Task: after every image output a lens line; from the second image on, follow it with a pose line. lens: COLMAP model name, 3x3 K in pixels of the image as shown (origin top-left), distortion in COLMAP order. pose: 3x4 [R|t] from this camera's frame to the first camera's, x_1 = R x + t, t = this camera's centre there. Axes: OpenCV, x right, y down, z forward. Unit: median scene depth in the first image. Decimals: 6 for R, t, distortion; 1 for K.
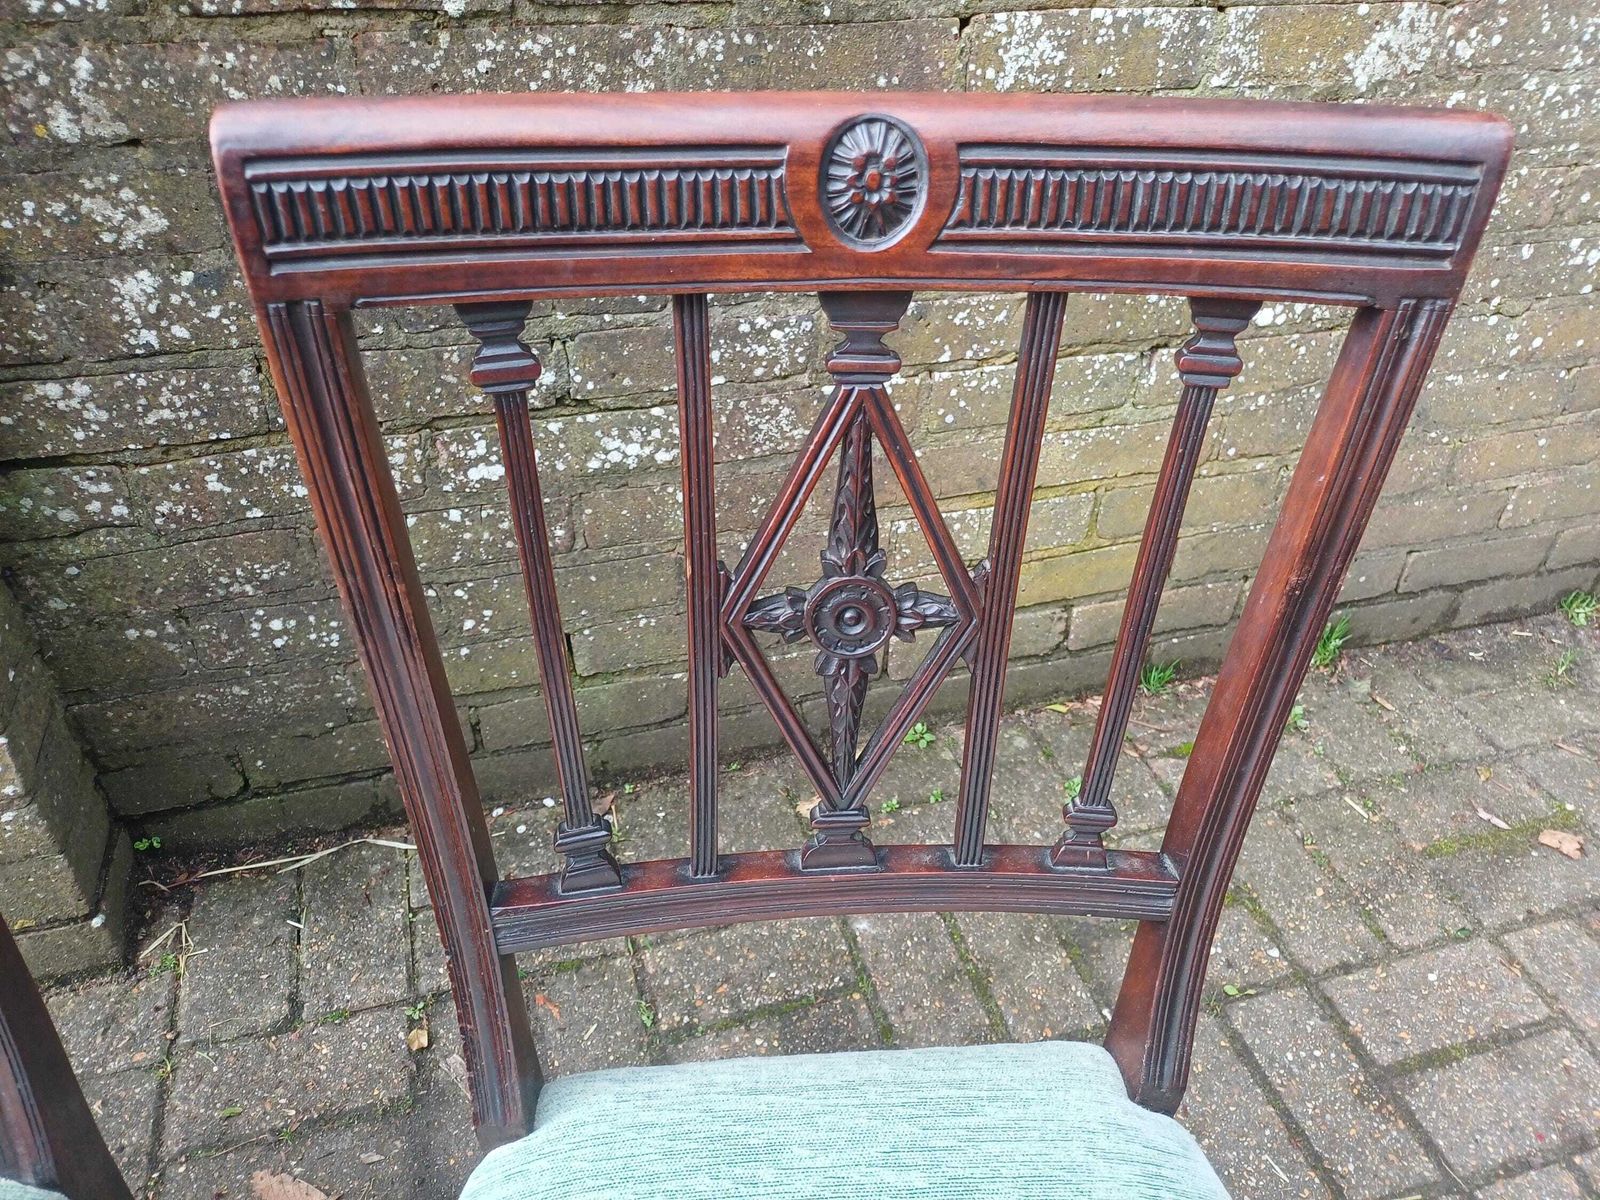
lens RADIAL K [[1184.5, 0, 807.1], [0, 1184.5, 580.2], [0, 0, 1]] dist [0.062301, -0.053126]
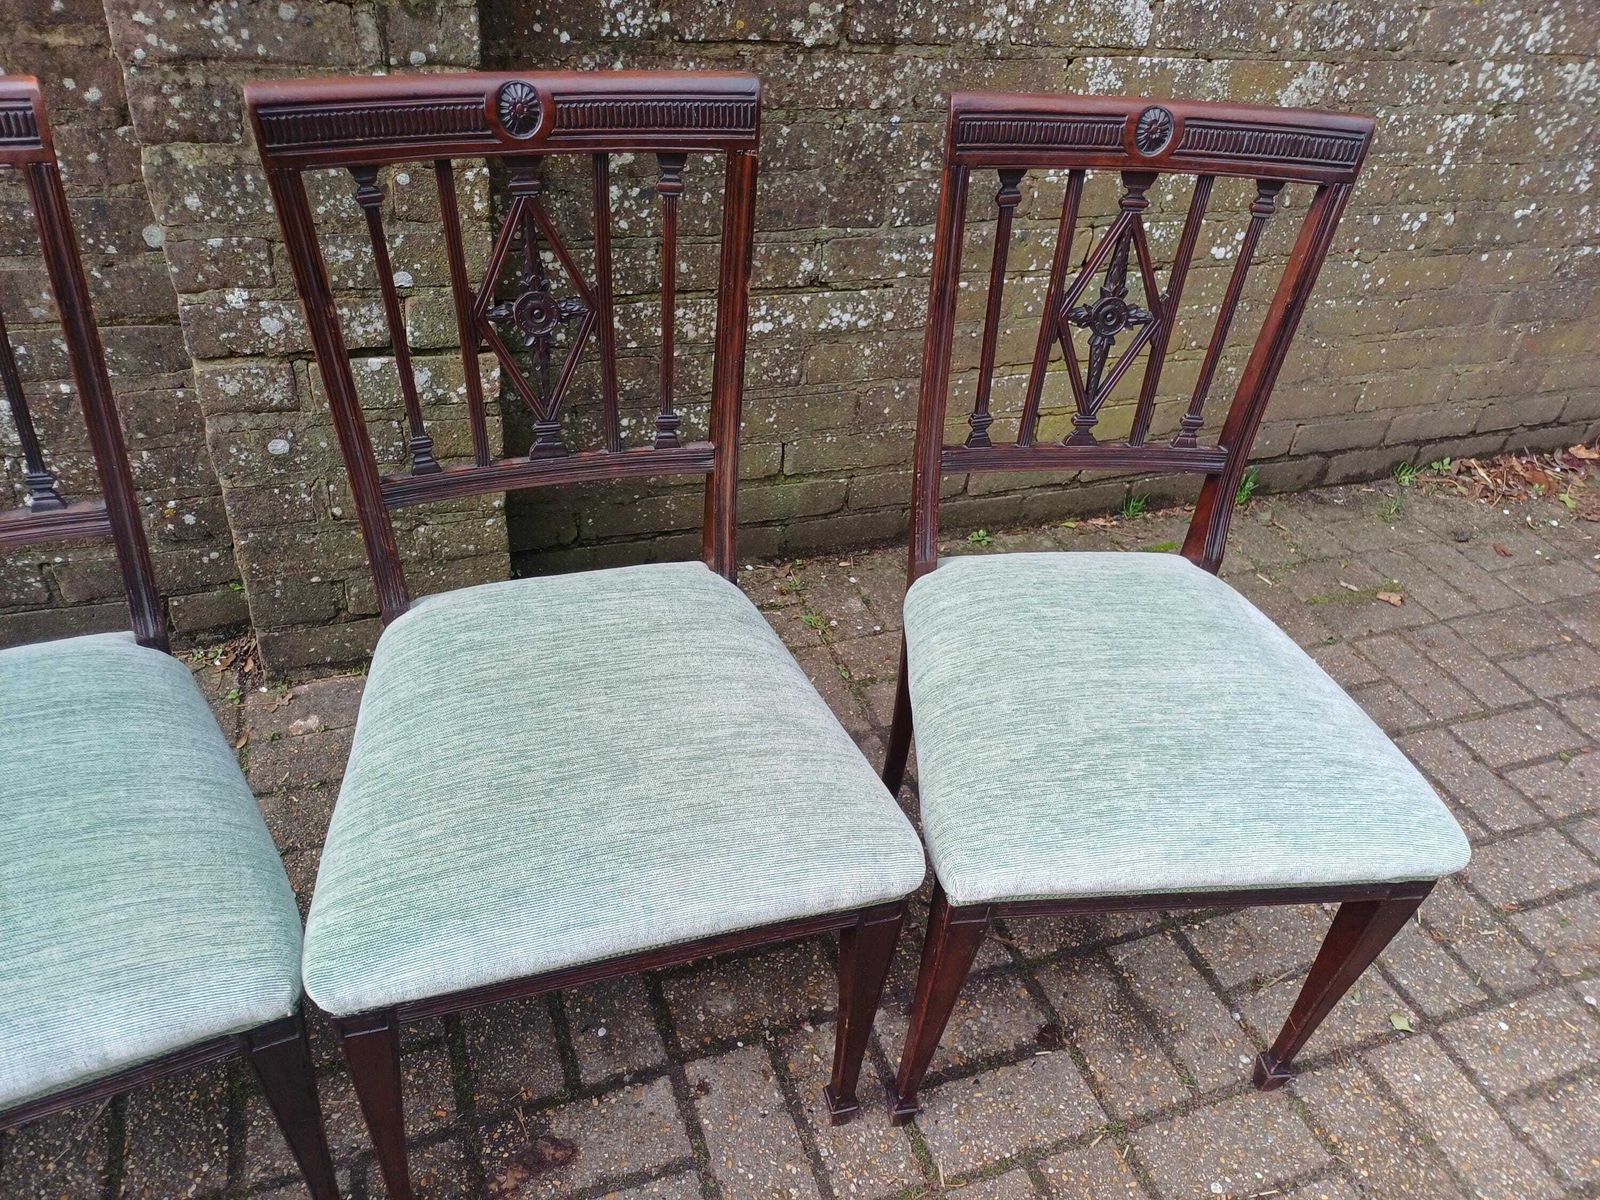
lens RADIAL K [[1184.5, 0, 790.4], [0, 1184.5, 603.9], [0, 0, 1]] dist [0.062301, -0.053126]
pose [[0.995855, 0.009466, 0.090458, -0.391685], [-0.010313, 0.999907, 0.008894, 0.285128], [-0.090366, -0.009790, 0.995861, -0.648292]]
